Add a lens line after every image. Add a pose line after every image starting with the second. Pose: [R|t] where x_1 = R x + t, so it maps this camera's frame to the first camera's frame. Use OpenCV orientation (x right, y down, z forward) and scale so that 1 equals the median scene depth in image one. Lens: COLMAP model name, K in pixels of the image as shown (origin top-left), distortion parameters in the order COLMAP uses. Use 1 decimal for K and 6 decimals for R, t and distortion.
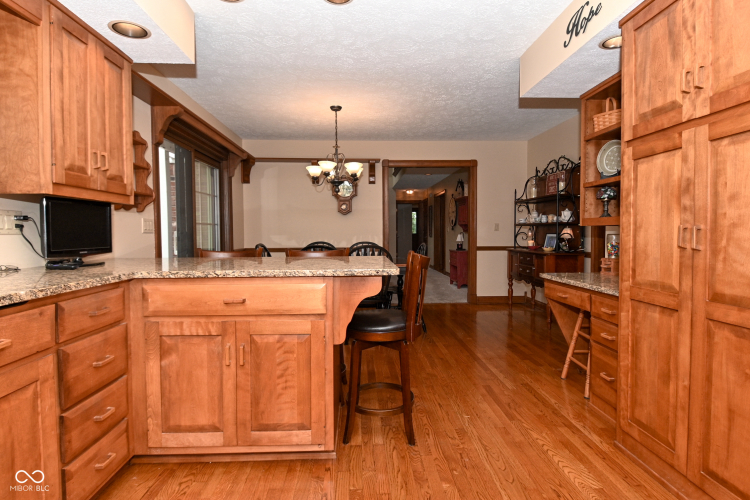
lens RADIAL K [[399.0, 0, 373.4], [0, 399.0, 245.9], [0, 0, 1]] dist [0.003613, -0.017168]
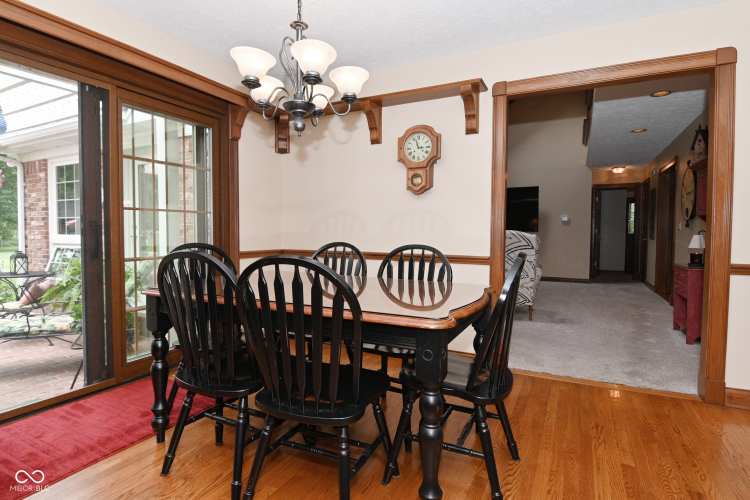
lens RADIAL K [[399.0, 0, 373.4], [0, 399.0, 245.9], [0, 0, 1]] dist [0.003613, -0.017168]
pose [[0.867891, 0.029374, -0.495885, 0.144338], [-0.028891, 0.999545, 0.008645, -0.009694], [0.495913, 0.006823, 0.868345, 0.474200]]
